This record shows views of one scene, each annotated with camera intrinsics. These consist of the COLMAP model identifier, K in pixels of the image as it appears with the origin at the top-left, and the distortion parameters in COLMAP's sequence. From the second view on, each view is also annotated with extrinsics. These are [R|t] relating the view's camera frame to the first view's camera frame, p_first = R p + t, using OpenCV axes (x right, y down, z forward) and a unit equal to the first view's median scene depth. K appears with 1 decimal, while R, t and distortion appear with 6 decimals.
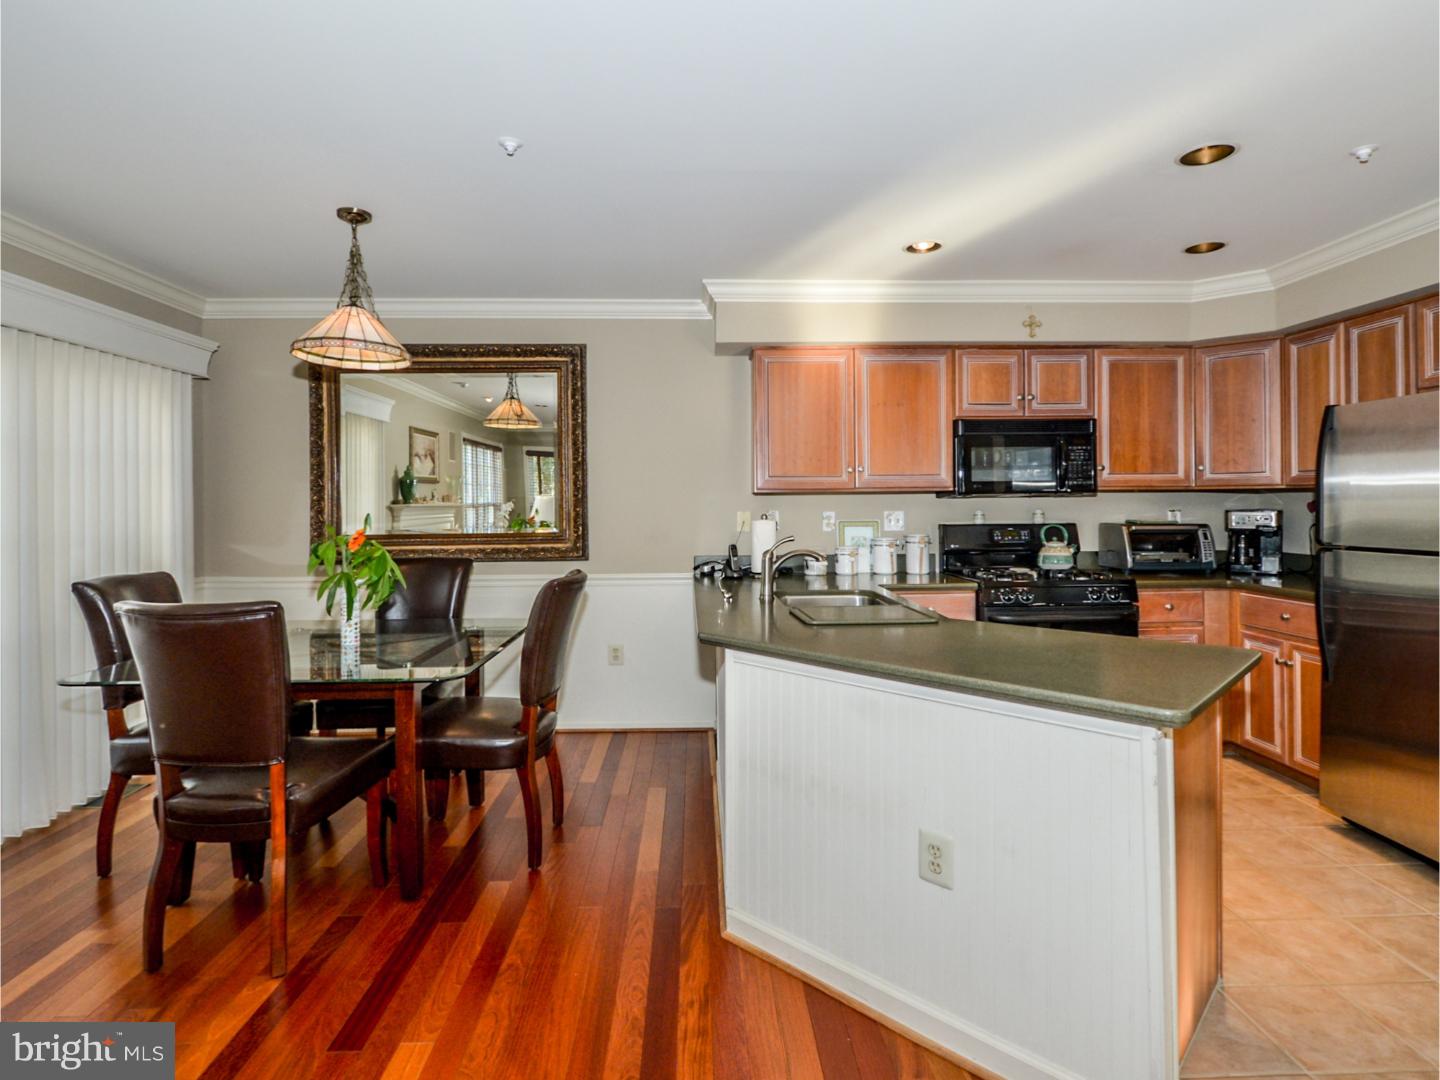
lens RADIAL K [[735.0, 0, 718.3], [0, 735.0, 501.7], [0, 0, 1]] dist [-0.000329, -0.000017]
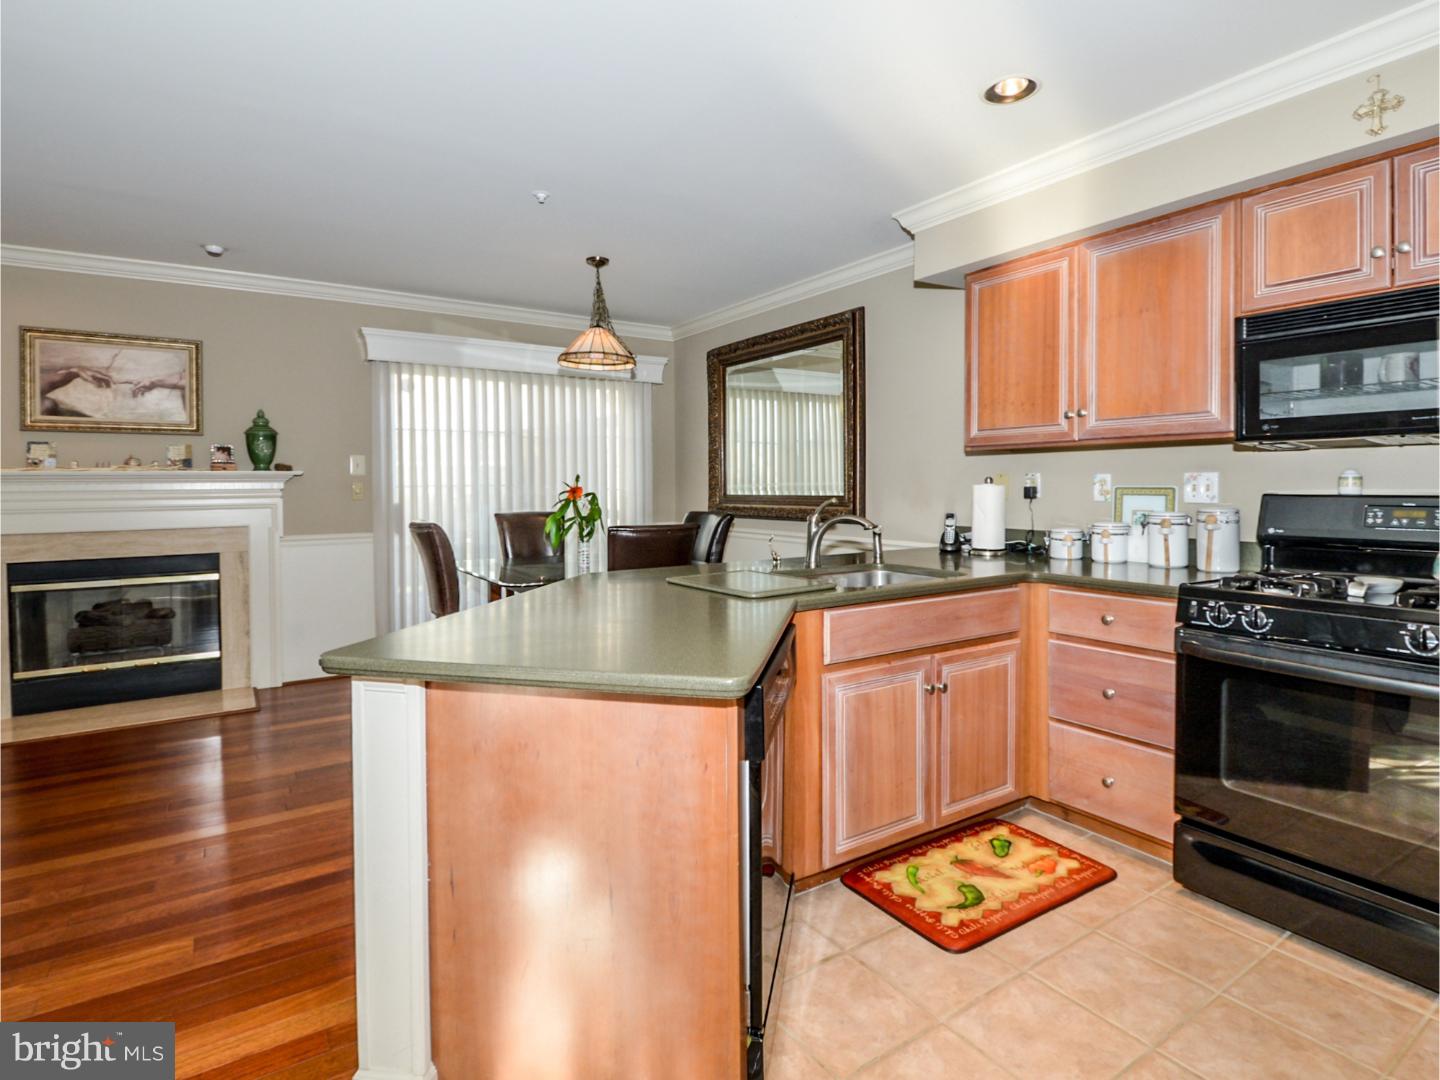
lens RADIAL K [[755.0, 0, 717.8], [0, 755.0, 495.9], [0, 0, 1]] dist [-0.003104, -0.000780]
pose [[0.525511, 0.018590, -0.850584, 0.825356], [0.005343, 0.999669, 0.025149, 0.020772], [0.850770, -0.017761, 0.525238, 0.416613]]
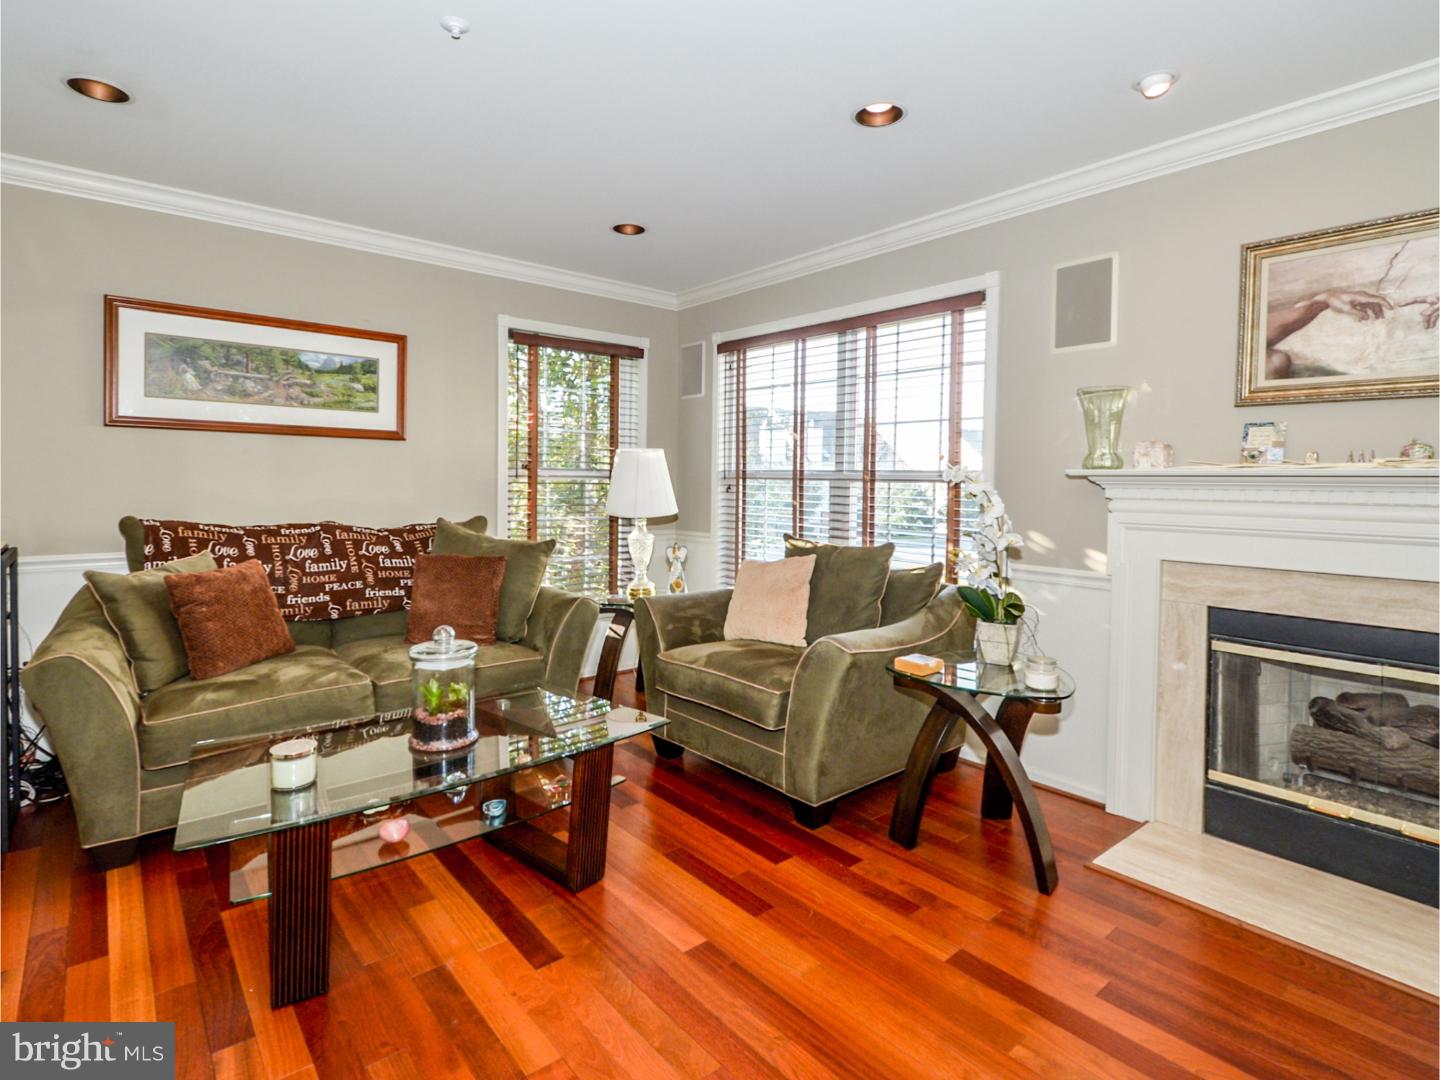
lens RADIAL K [[743.6, 0, 720.0], [0, 743.6, 500.6], [0, 0, 1]] dist [-0.001690, -0.002512]
pose [[-0.789596, 0.014669, -0.613452, 0.056532], [-0.004270, 0.999559, 0.029398, 0.017245], [0.613612, 0.025832, -0.789185, 0.382960]]
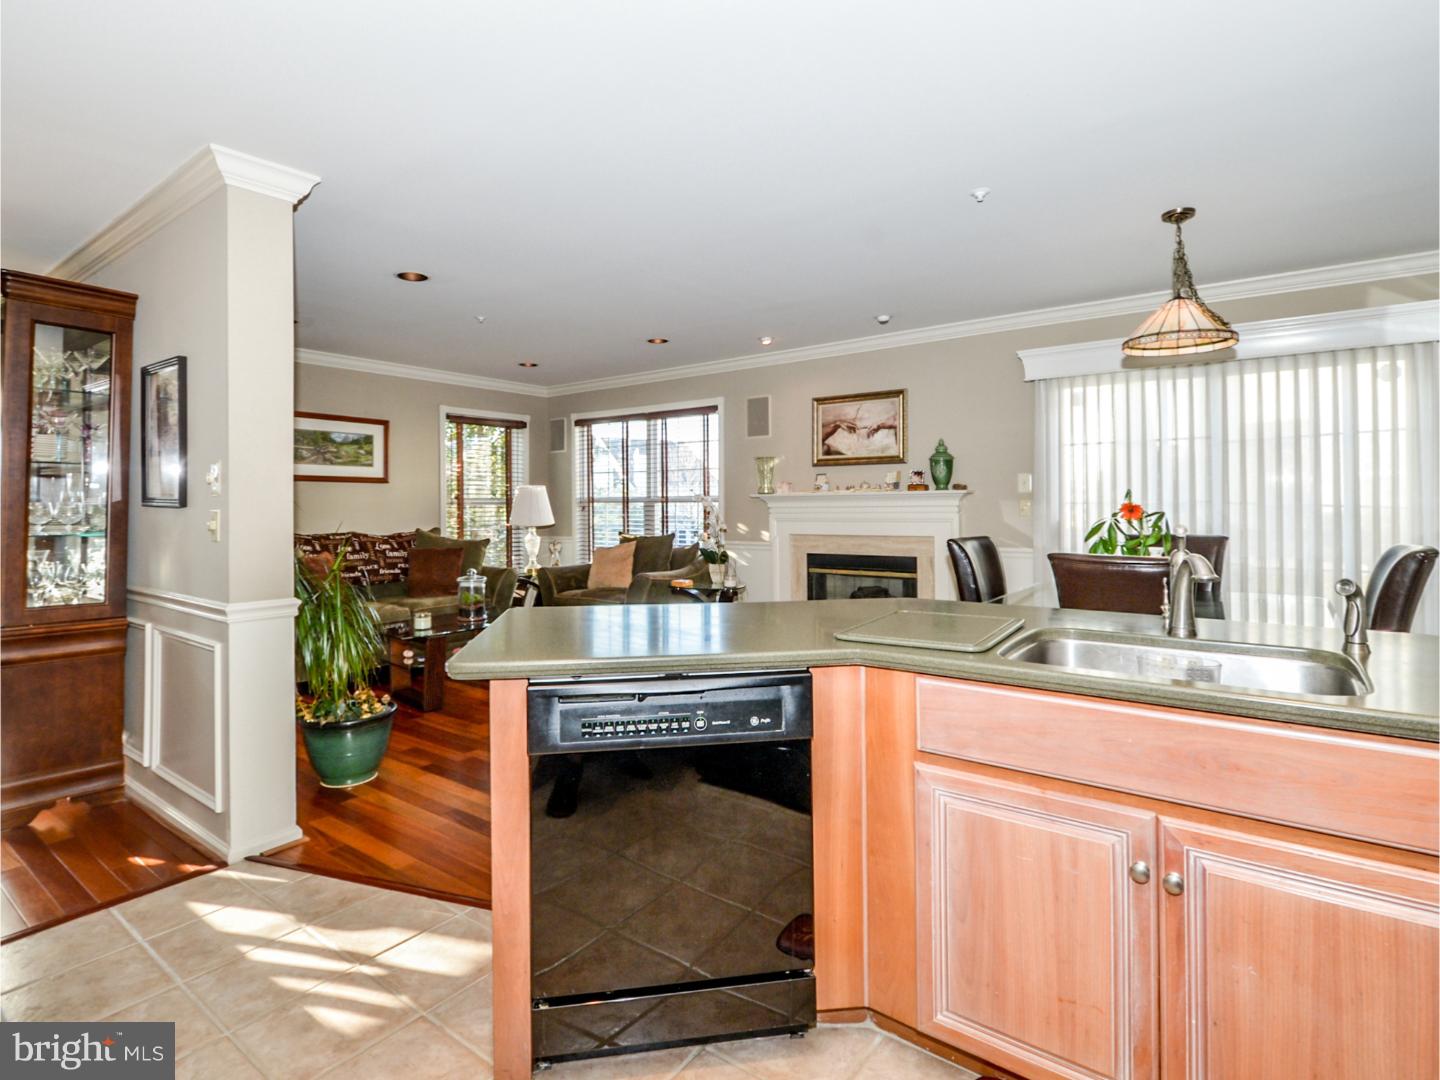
lens RADIAL K [[743.6, 0, 720.0], [0, 743.6, 500.6], [0, 0, 1]] dist [-0.001690, -0.002512]
pose [[-0.627974, 0.008015, -0.778193, 0.762122], [0.015889, 0.999871, -0.002523, 0.024018], [0.778072, -0.013949, -0.628020, 1.115874]]
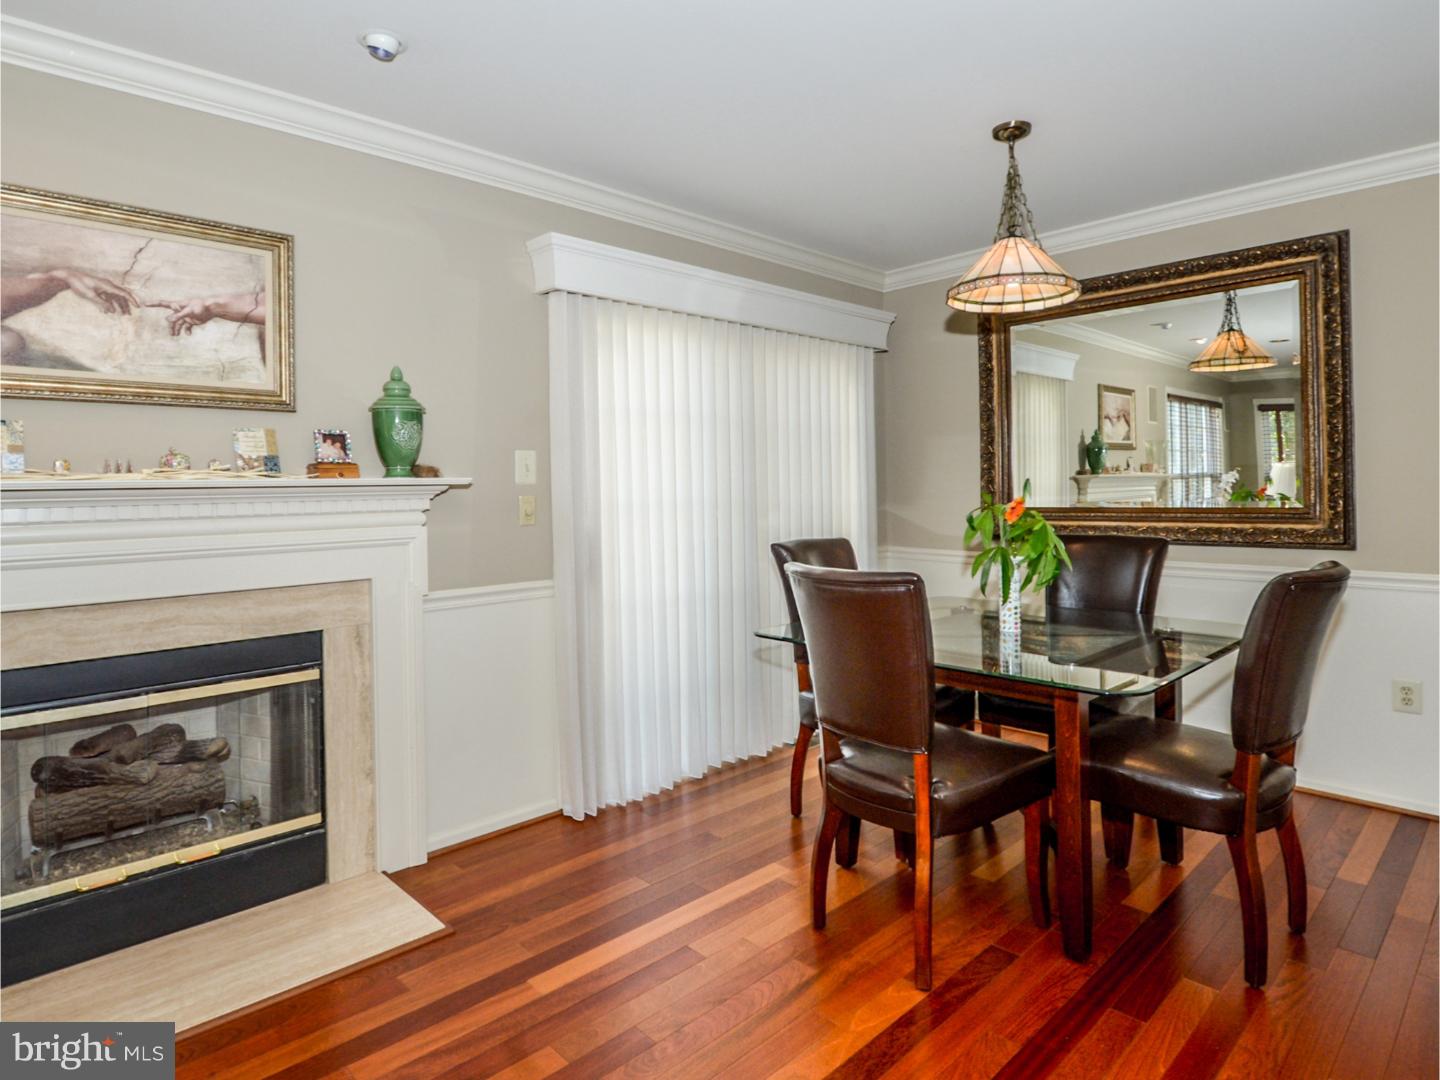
lens RADIAL K [[821.0, 0, 718.2], [0, 821.0, 490.8], [0, 0, 1]] dist [-0.002253, -0.005937]
pose [[0.667240, 0.000296, -0.744842, -0.011659], [0.013715, 0.999825, 0.012684, 0.011926], [0.744716, -0.018679, 0.667120, 0.097913]]
